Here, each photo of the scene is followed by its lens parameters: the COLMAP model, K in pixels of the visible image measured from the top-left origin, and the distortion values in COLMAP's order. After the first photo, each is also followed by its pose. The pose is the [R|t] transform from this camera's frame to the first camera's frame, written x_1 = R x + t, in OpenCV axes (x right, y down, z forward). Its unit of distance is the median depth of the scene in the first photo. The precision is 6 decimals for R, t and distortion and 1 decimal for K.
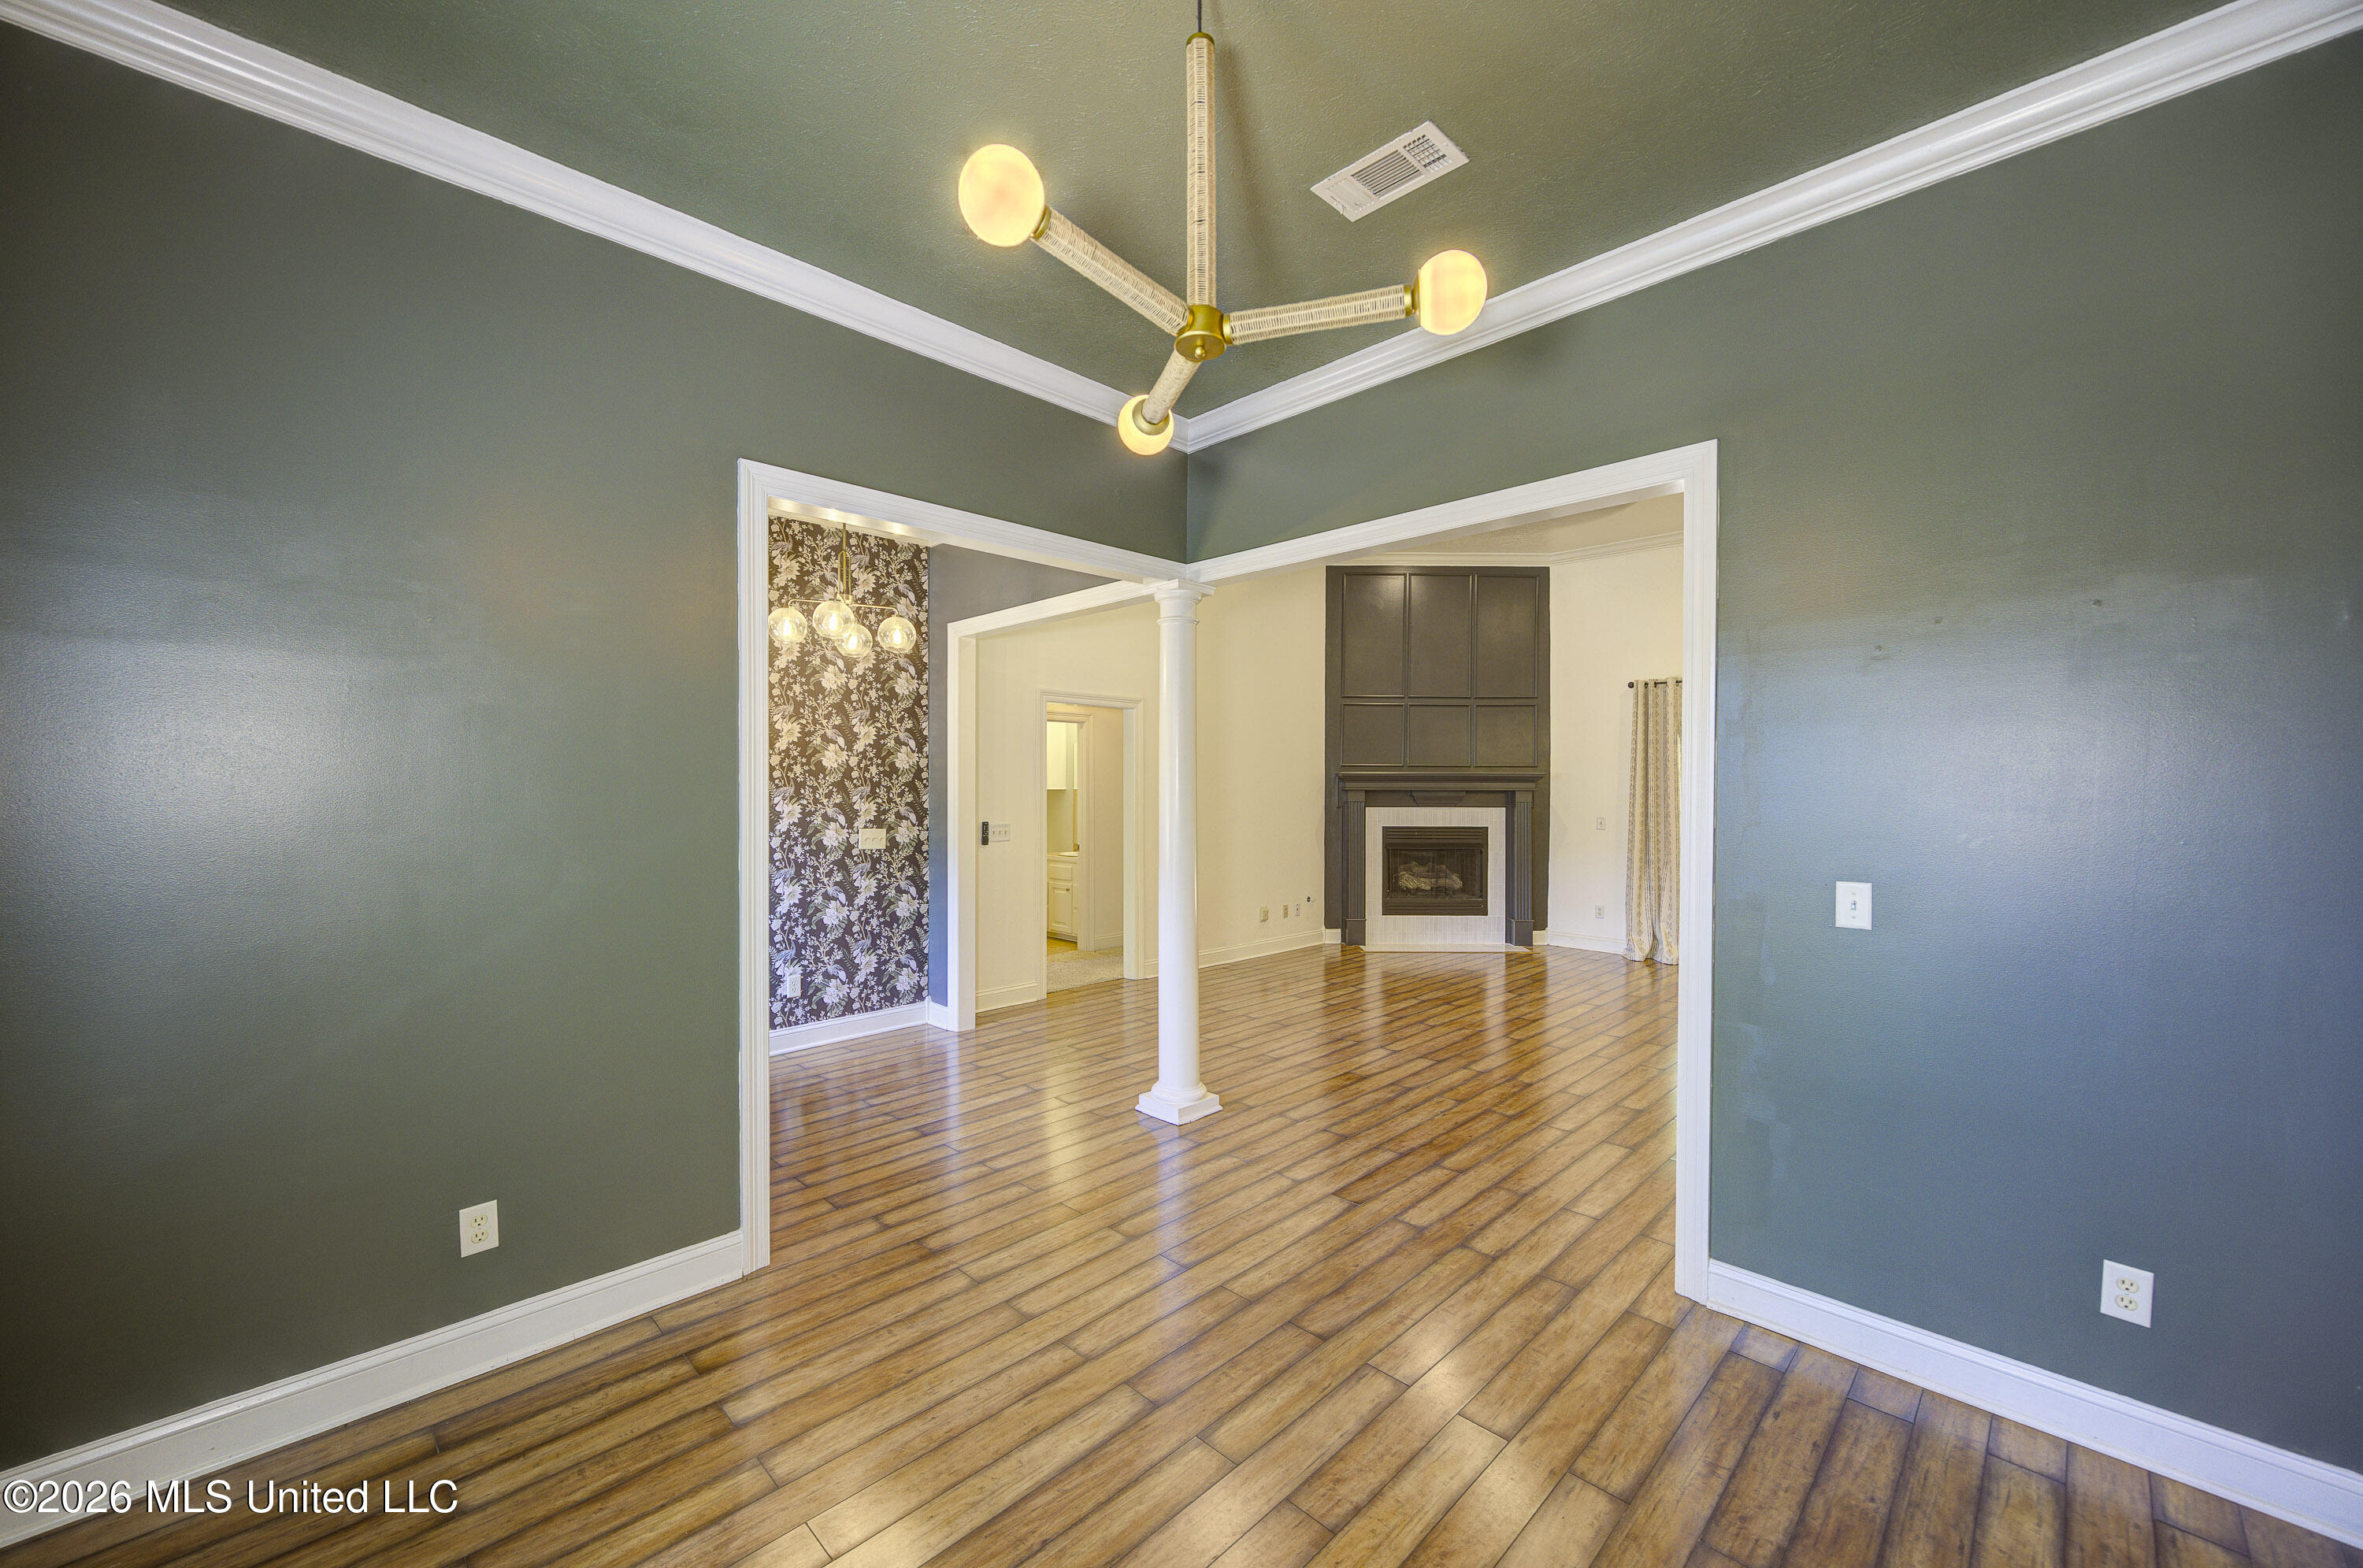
lens RADIAL K [[930.6, 0, 1166.3], [0, 930.6, 793.7], [0, 0, 1]] dist [0.003574, -0.000312]
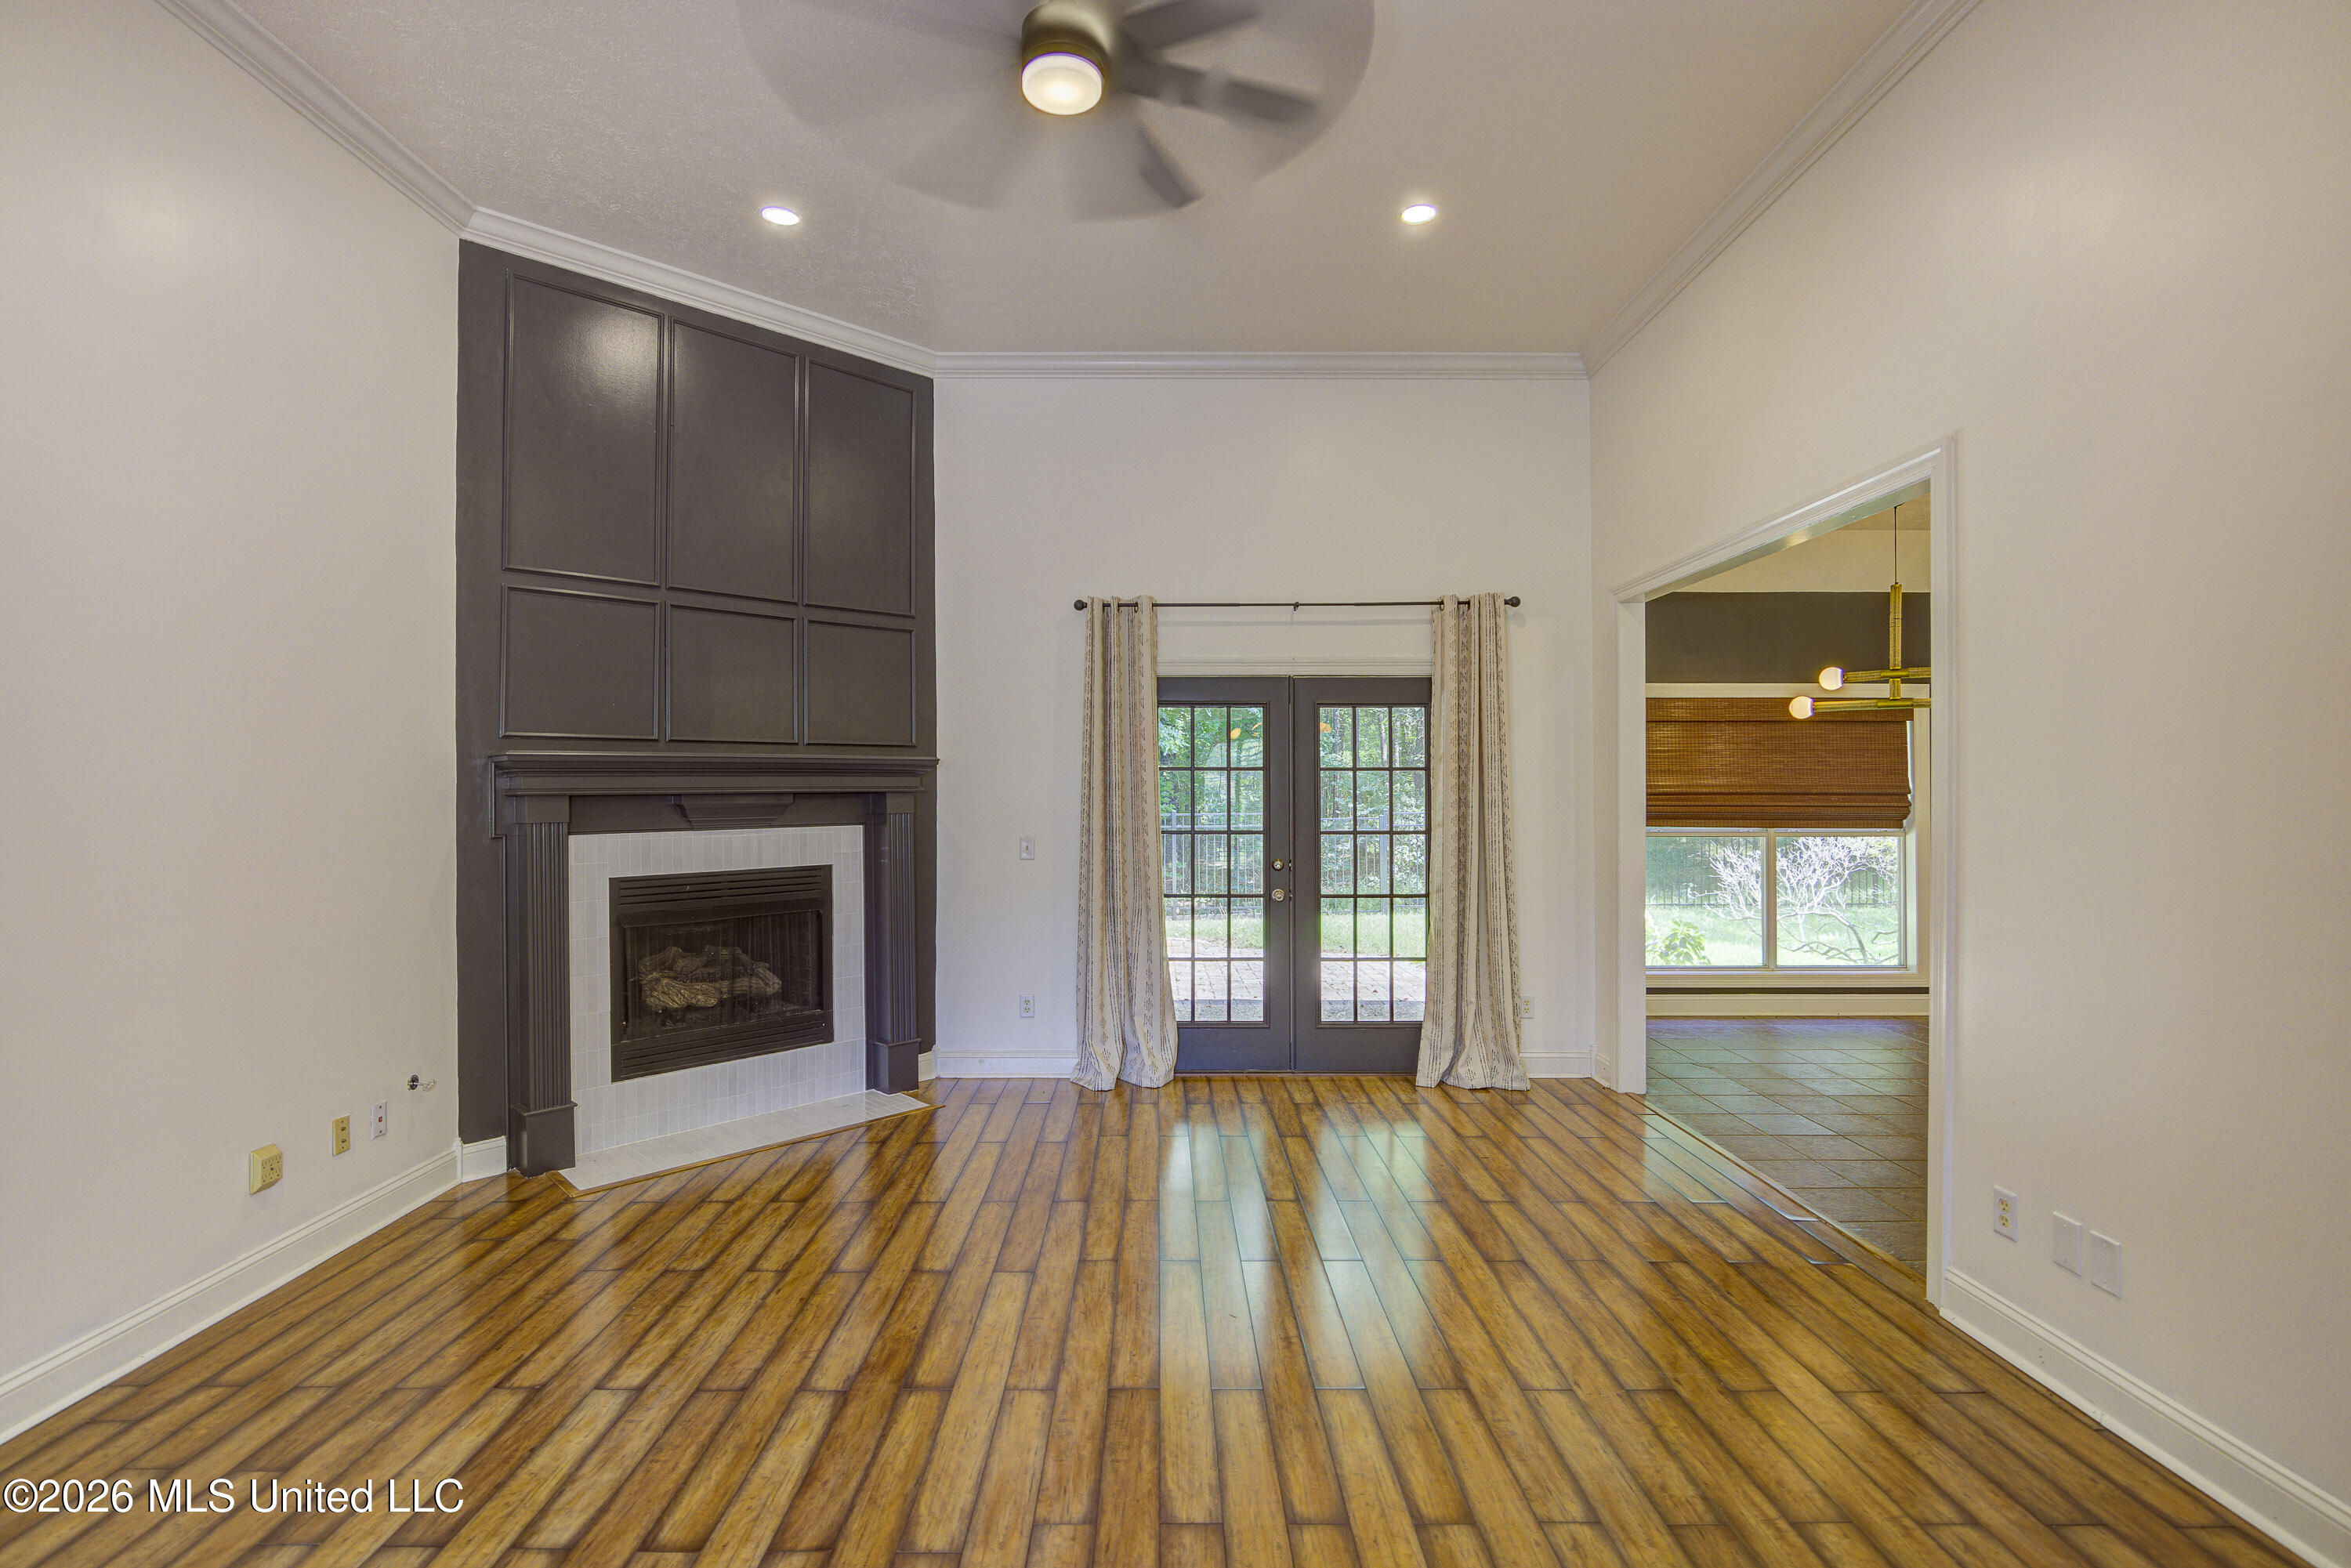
lens RADIAL K [[1099.1, 0, 1179.4], [0, 1099.1, 777.7], [0, 0, 1]] dist [-0.019270, 0.001189]
pose [[0.698750, -0.003489, 0.715358, 0.053481], [0.011941, 0.999906, -0.006787, -0.004990], [-0.715267, 0.013285, 0.698725, 0.456070]]
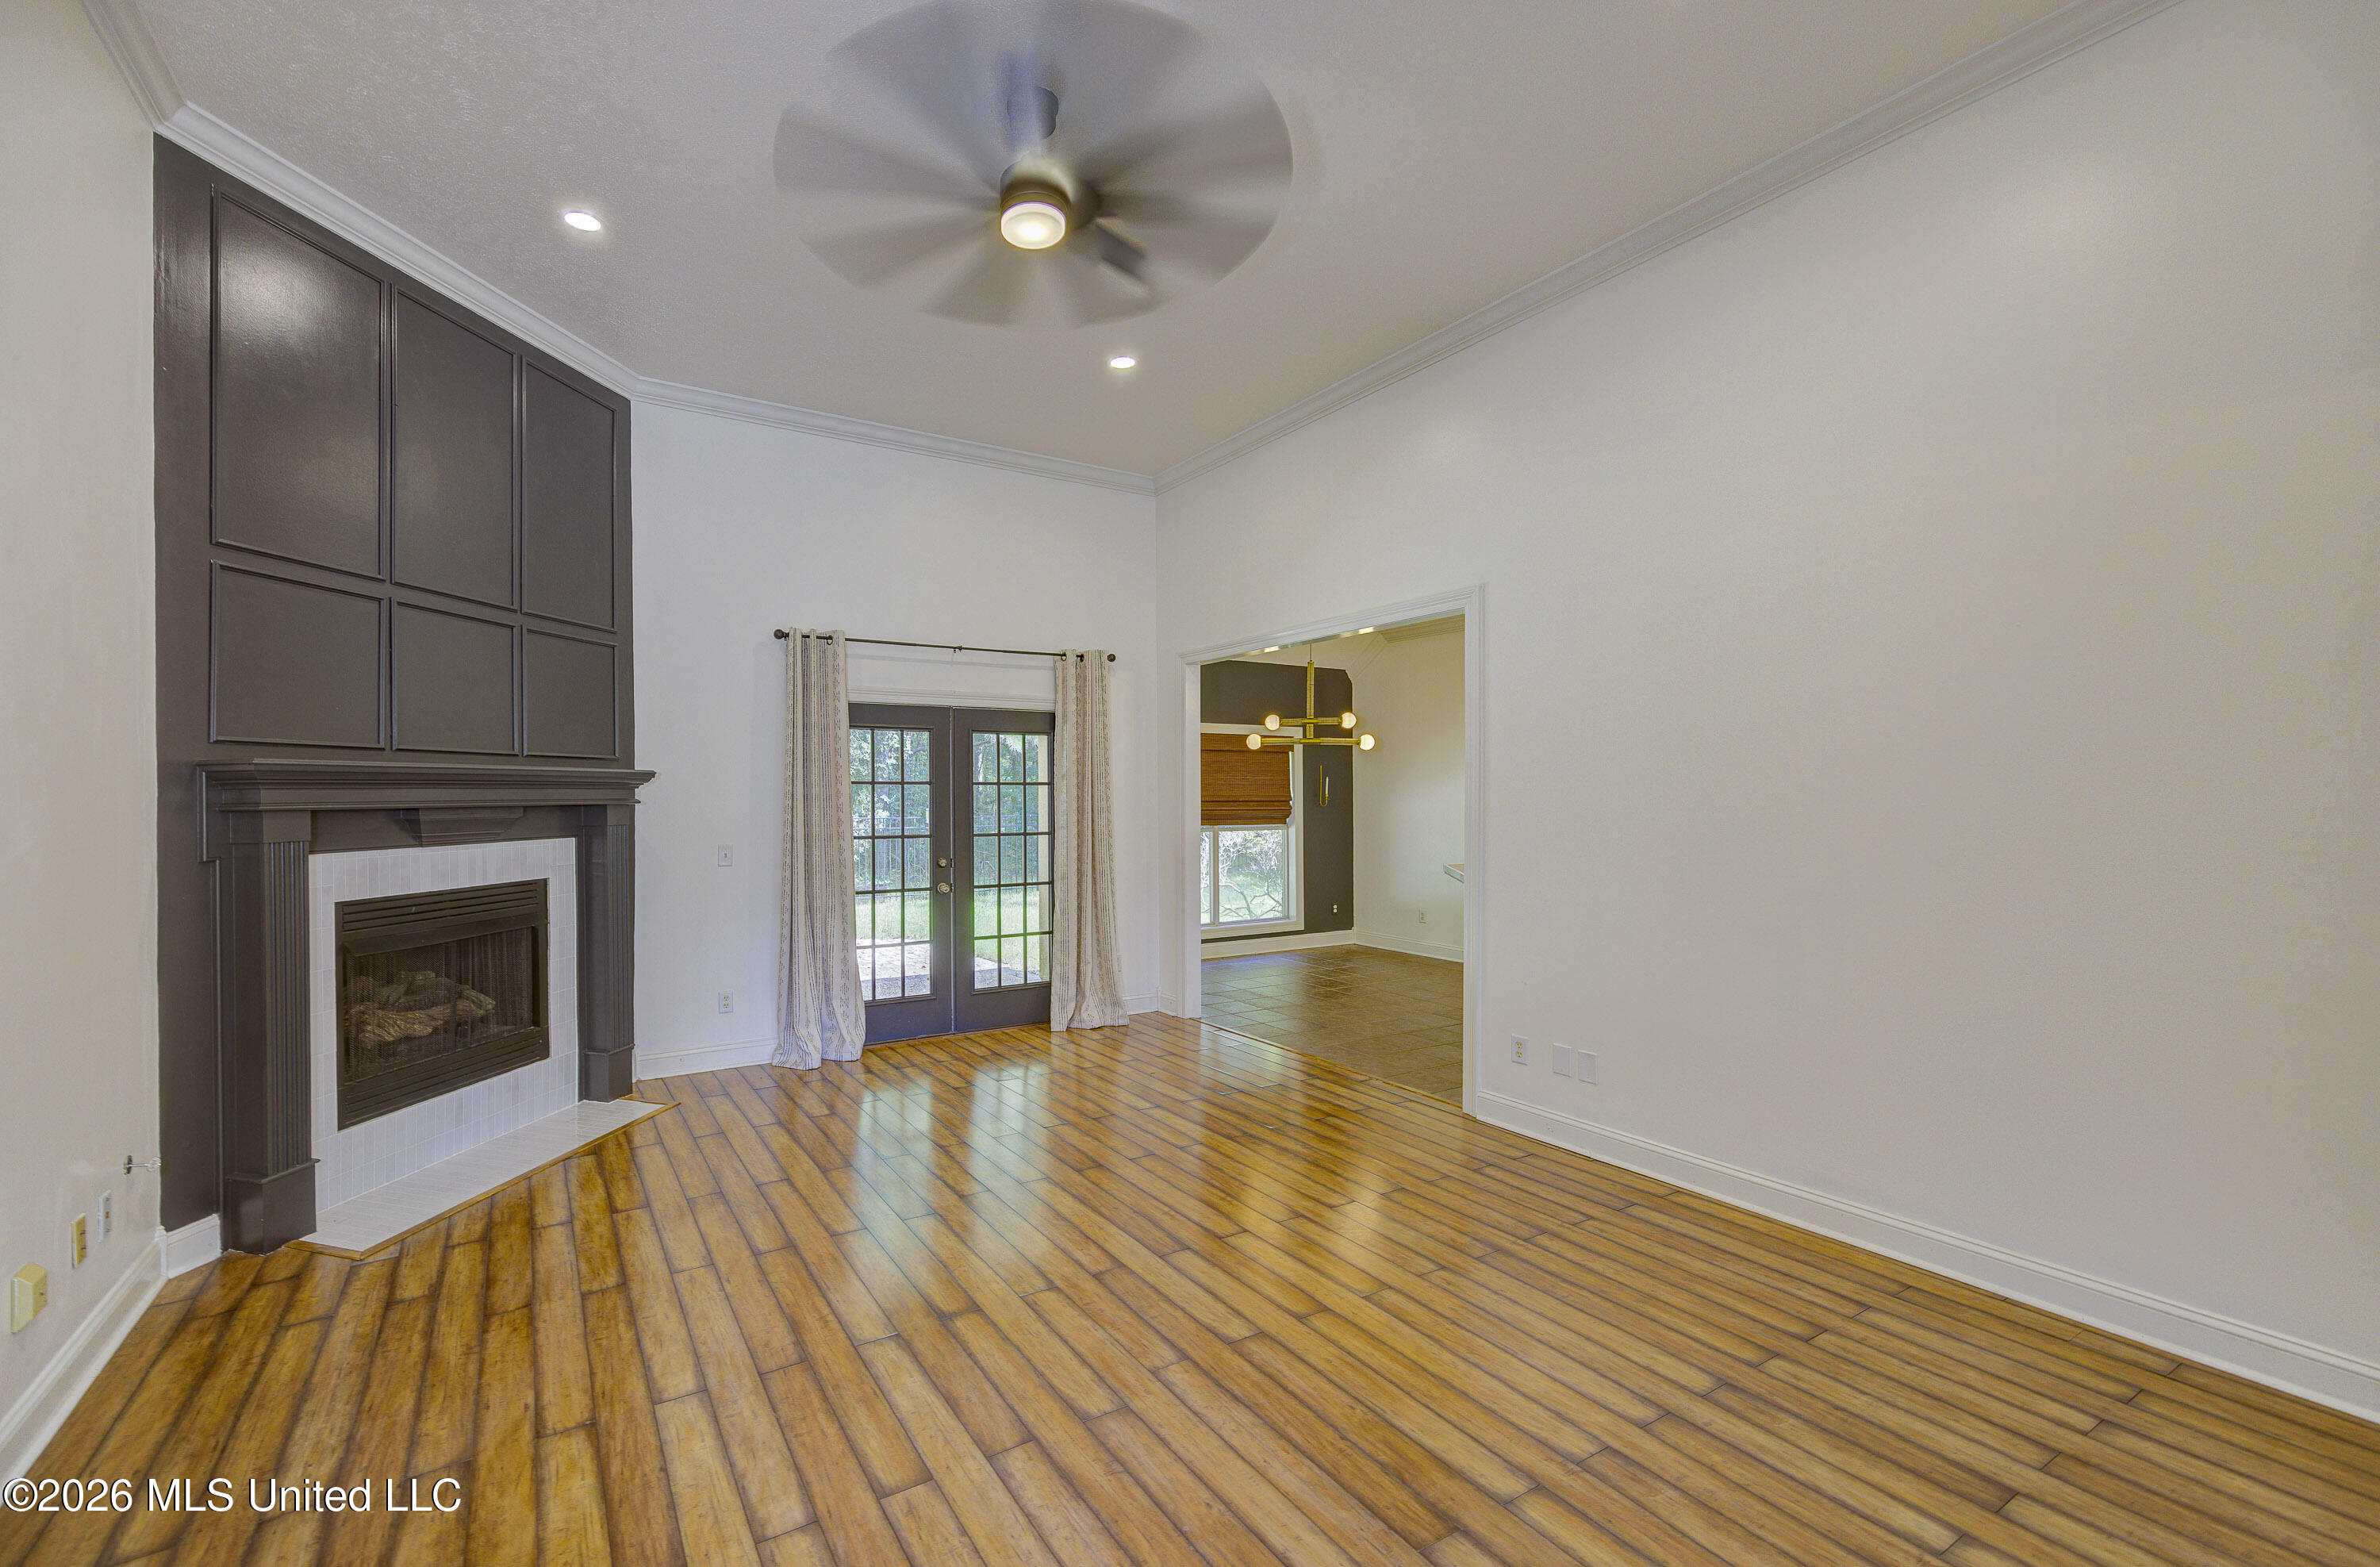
lens RADIAL K [[947.5, 0, 1061.8], [0, 947.5, 791.0], [0, 0, 1]] dist [0.003735, 0.000472]
pose [[0.265971, -0.005453, 0.963966, -0.069530], [0.011631, 0.999929, 0.002447, -0.008793], [-0.963911, 0.010561, 0.266015, 0.607080]]
